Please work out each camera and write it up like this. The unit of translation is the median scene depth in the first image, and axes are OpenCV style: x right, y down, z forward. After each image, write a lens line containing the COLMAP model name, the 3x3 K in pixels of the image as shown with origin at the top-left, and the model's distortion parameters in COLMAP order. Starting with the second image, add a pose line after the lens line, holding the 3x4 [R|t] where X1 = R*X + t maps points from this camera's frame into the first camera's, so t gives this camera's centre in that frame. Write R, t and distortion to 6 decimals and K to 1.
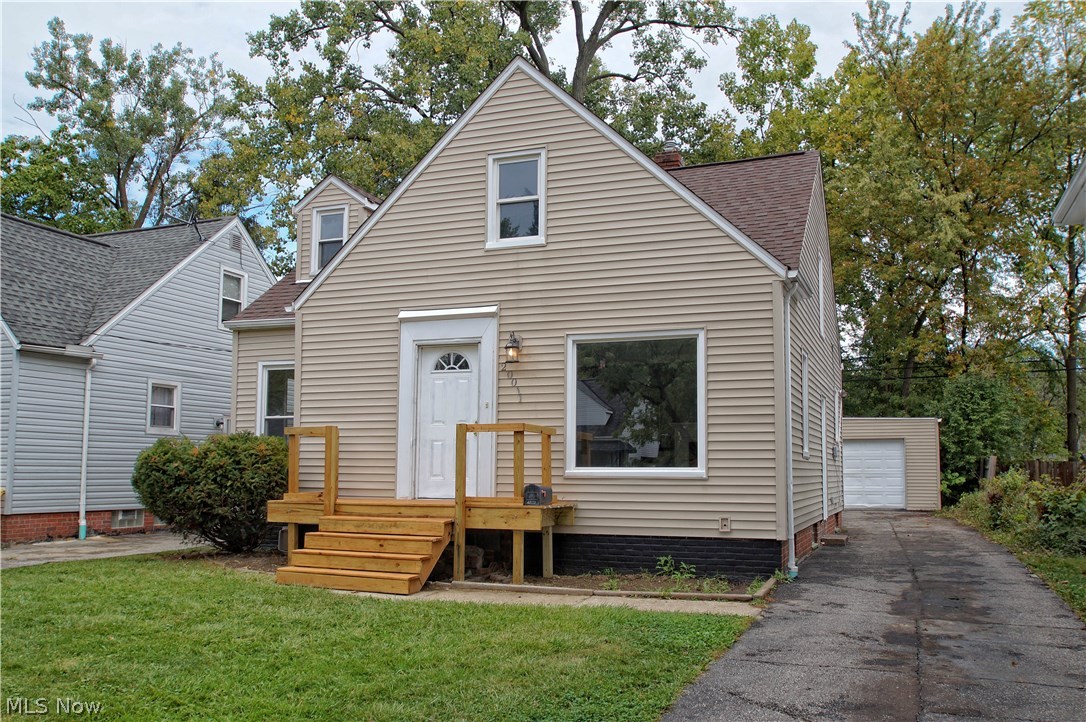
lens RADIAL K [[930.9, 0, 545.0], [0, 930.9, 377.3], [0, 0, 1]] dist [-0.061223, 0.078108]
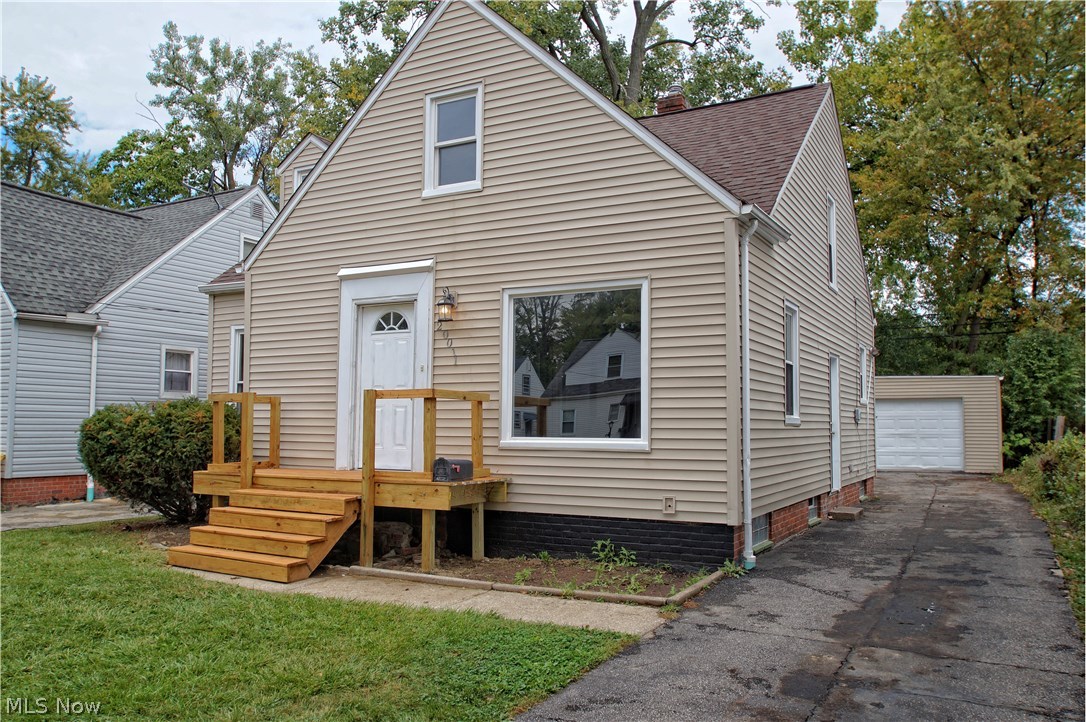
lens RADIAL K [[841.7, 0, 543.0], [0, 841.7, 361.0], [0, 0, 1]] dist [-0.052842, 0.056847]
pose [[0.990964, -0.010224, -0.133738, 0.136393], [0.013486, 0.999633, 0.023510, 0.004079], [0.133448, -0.025101, 0.990738, 0.162496]]
